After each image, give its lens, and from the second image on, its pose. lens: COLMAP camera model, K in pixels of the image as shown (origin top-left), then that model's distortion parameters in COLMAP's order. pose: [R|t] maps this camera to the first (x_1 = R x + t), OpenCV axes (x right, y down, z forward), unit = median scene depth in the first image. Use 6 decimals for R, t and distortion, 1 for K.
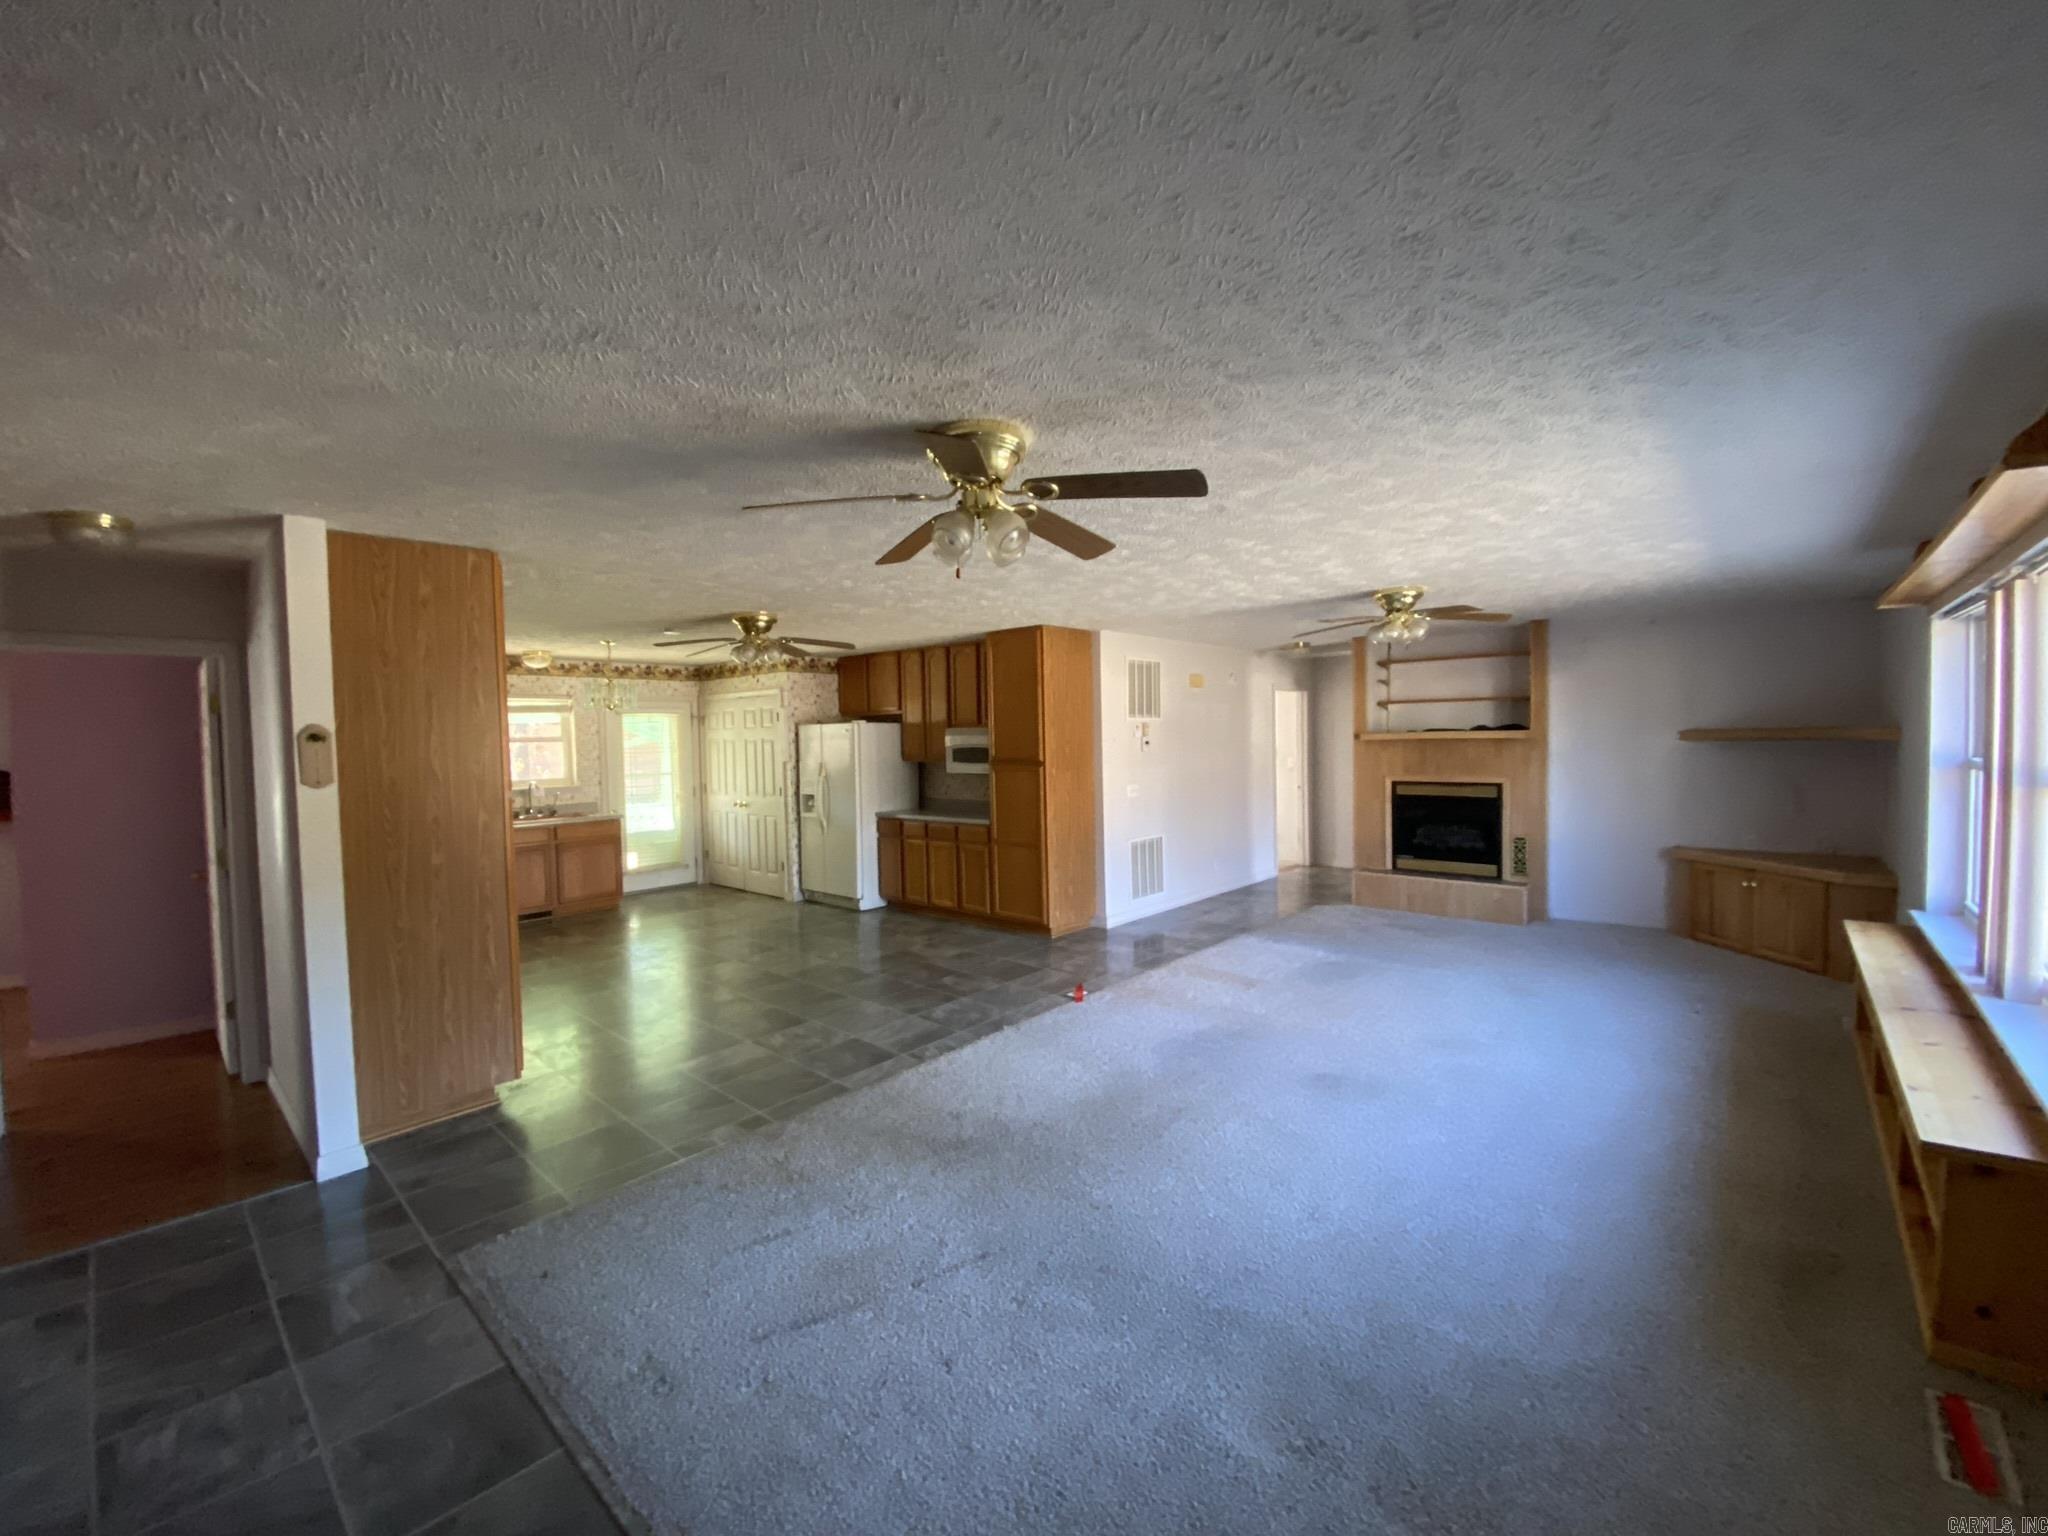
lens RADIAL K [[830.6, 0, 1014.4], [0, 830.6, 763.1], [0, 0, 1]] dist [0.080795, -0.051685]
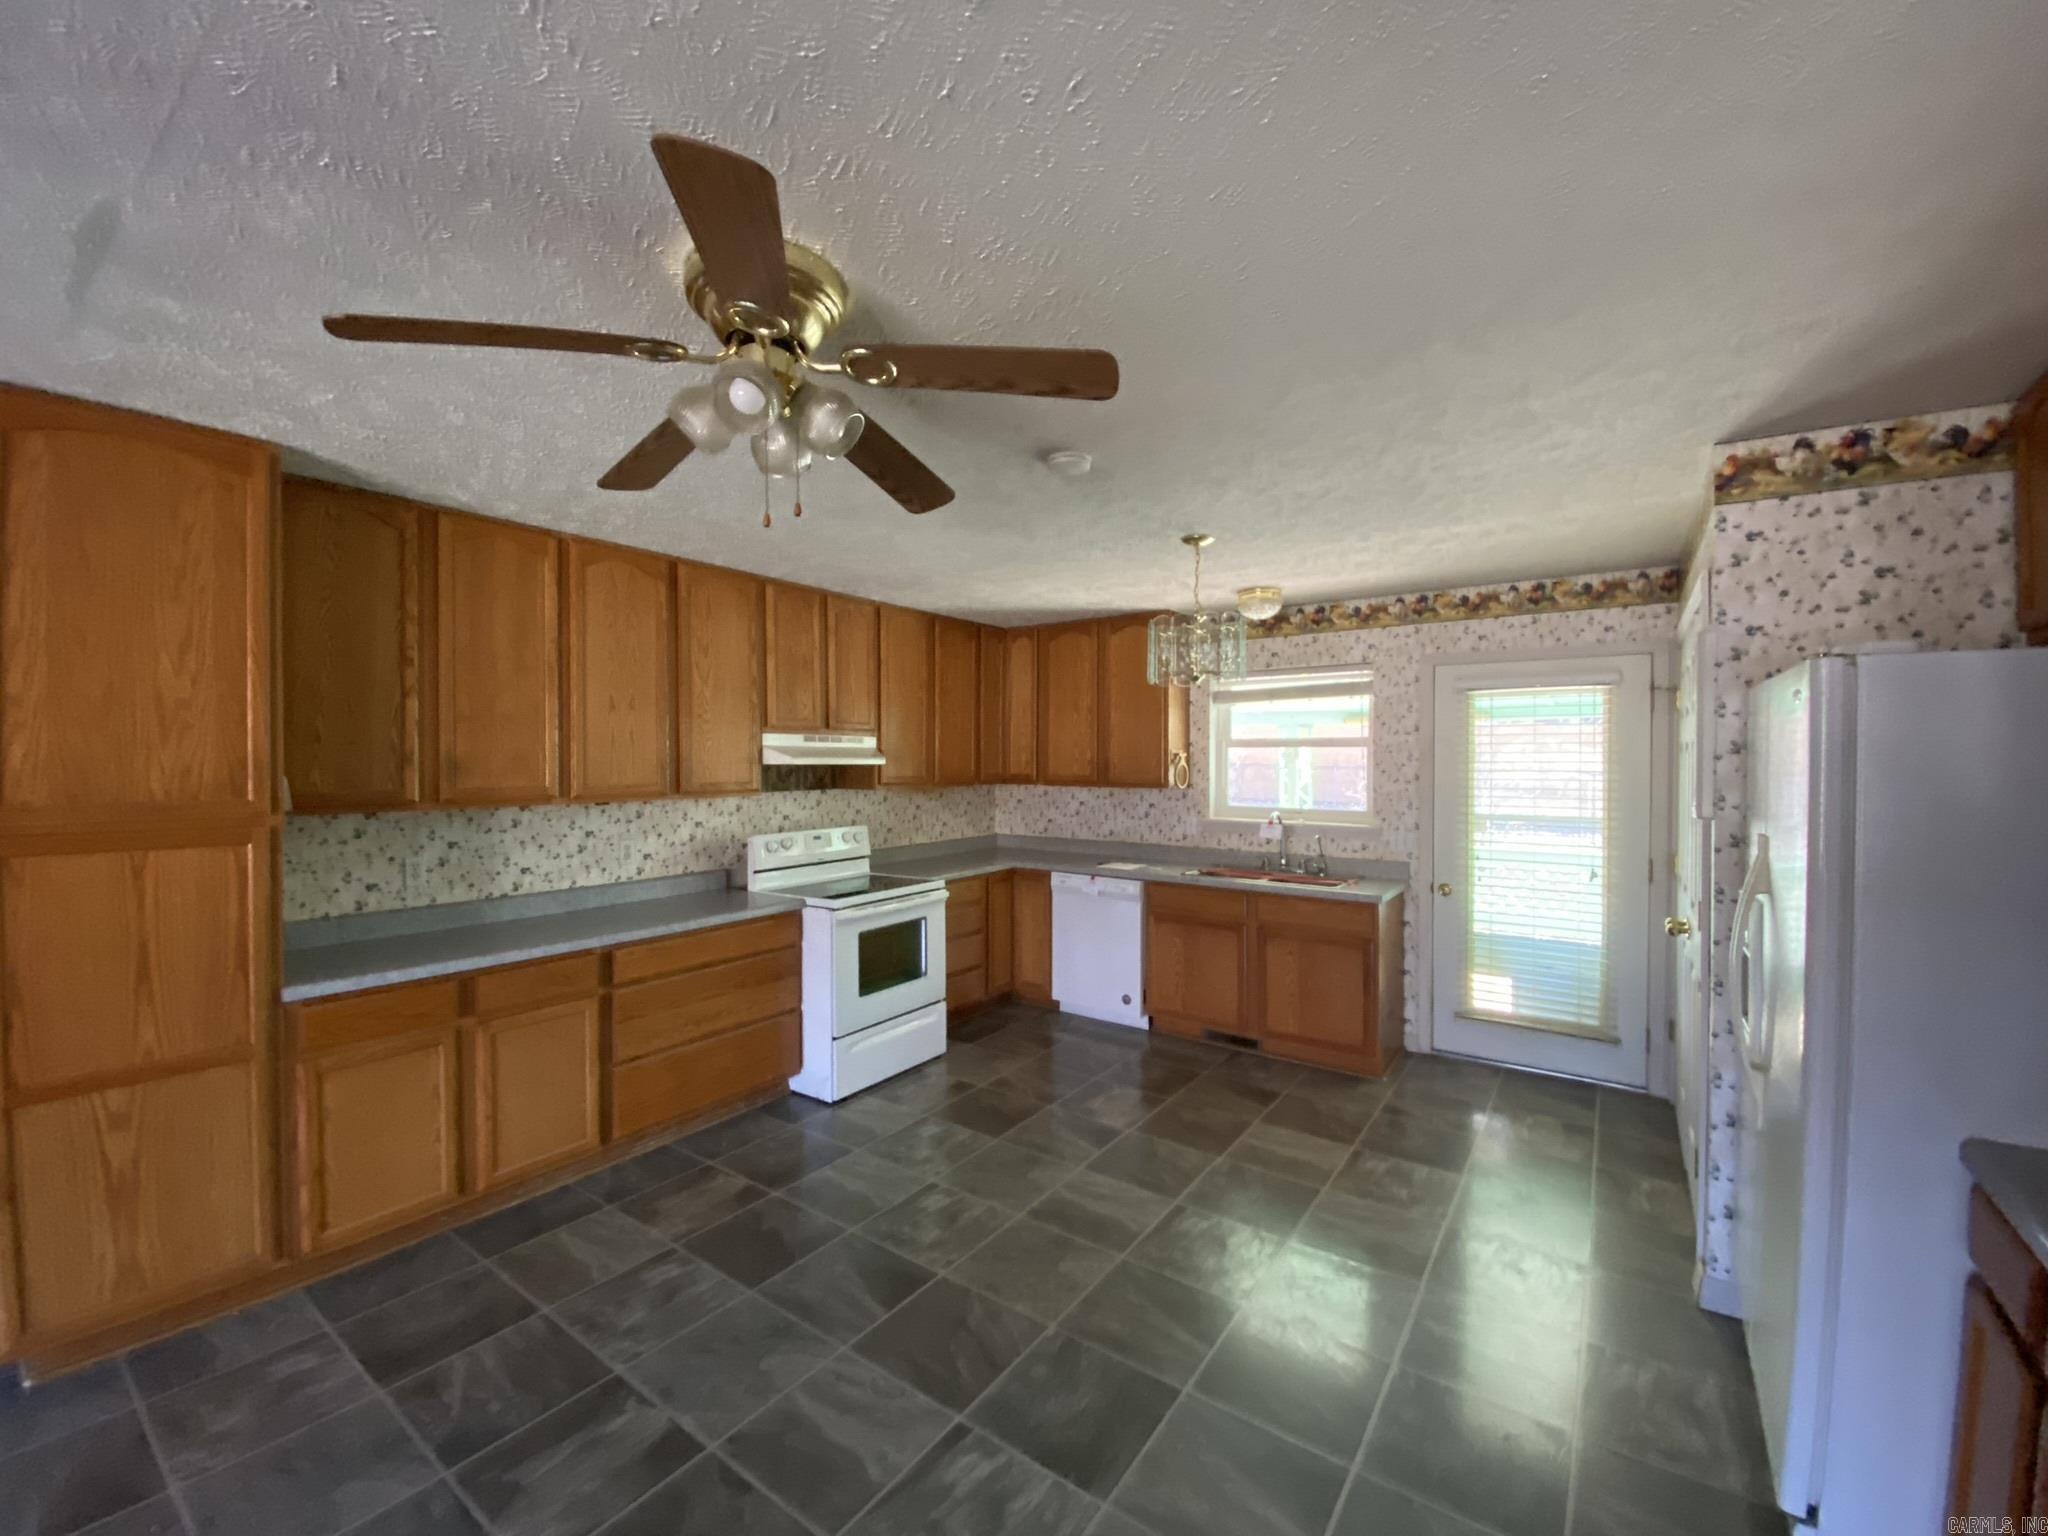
lens RADIAL K [[830.6, 0, 1014.4], [0, 830.6, 763.1], [0, 0, 1]] dist [0.080795, -0.051685]
pose [[0.116806, 0.026304, -0.992806, -0.006474], [-0.036684, 0.999081, 0.022154, -0.018765], [0.992477, 0.033832, 0.117663, 0.725987]]
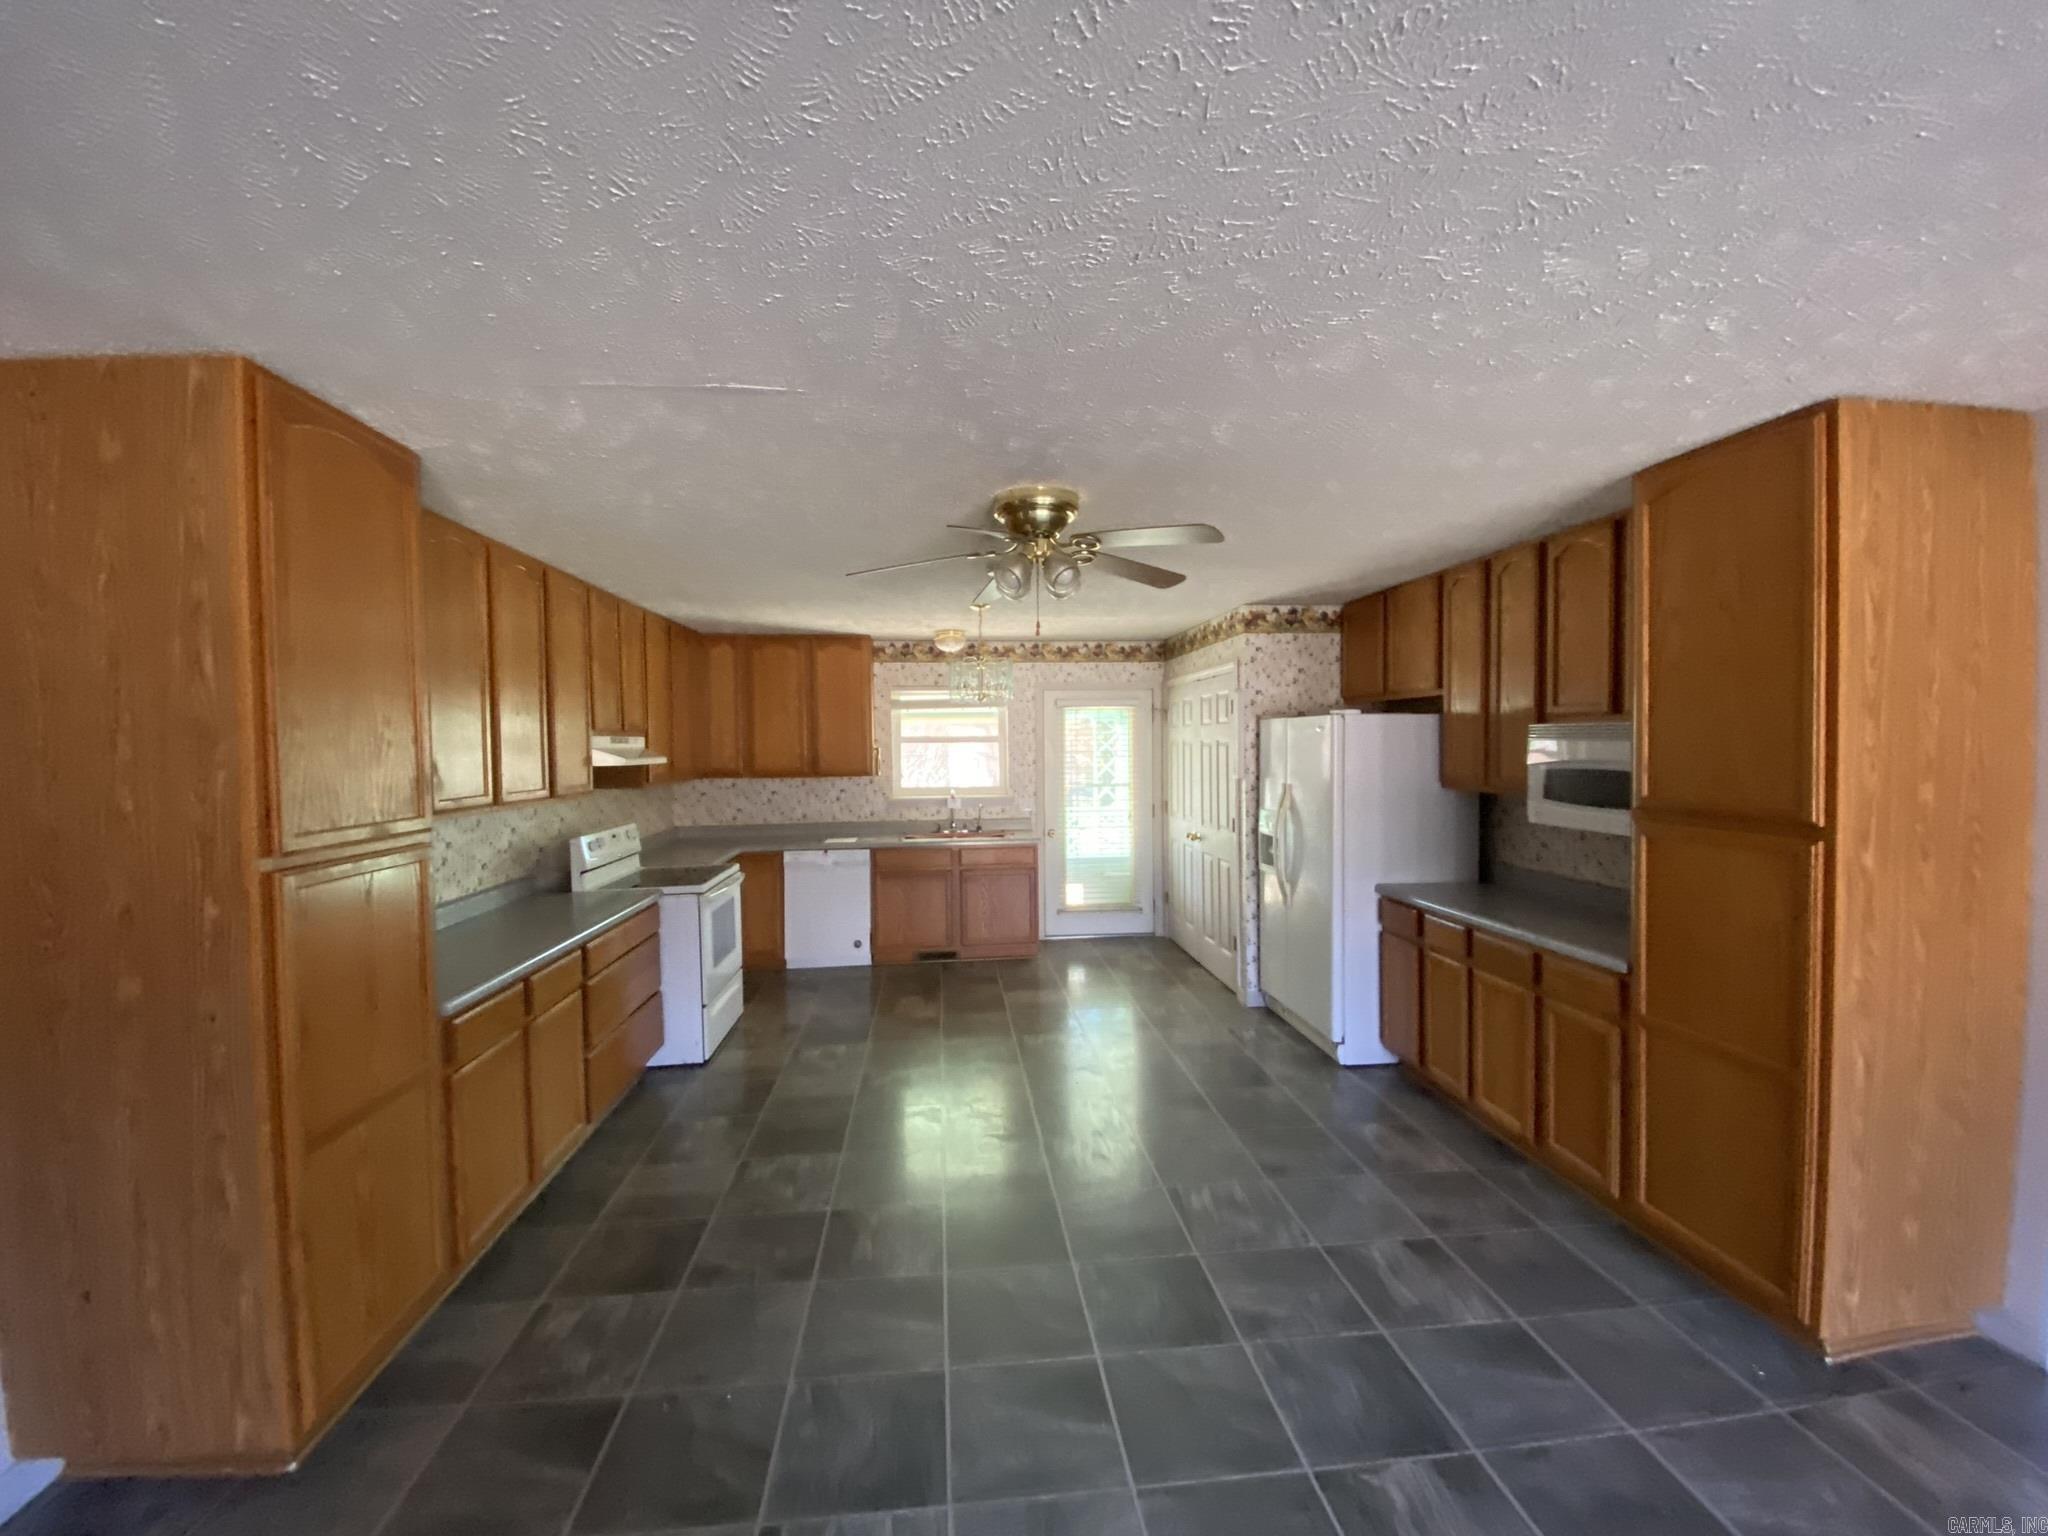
lens RADIAL K [[830.6, 0, 1014.4], [0, 830.6, 763.1], [0, 0, 1]] dist [0.080795, -0.051685]
pose [[0.744833, 0.029396, -0.666603, 0.015956], [-0.026280, 0.999546, 0.014714, -0.017820], [0.666734, 0.006558, 0.745267, 0.423012]]
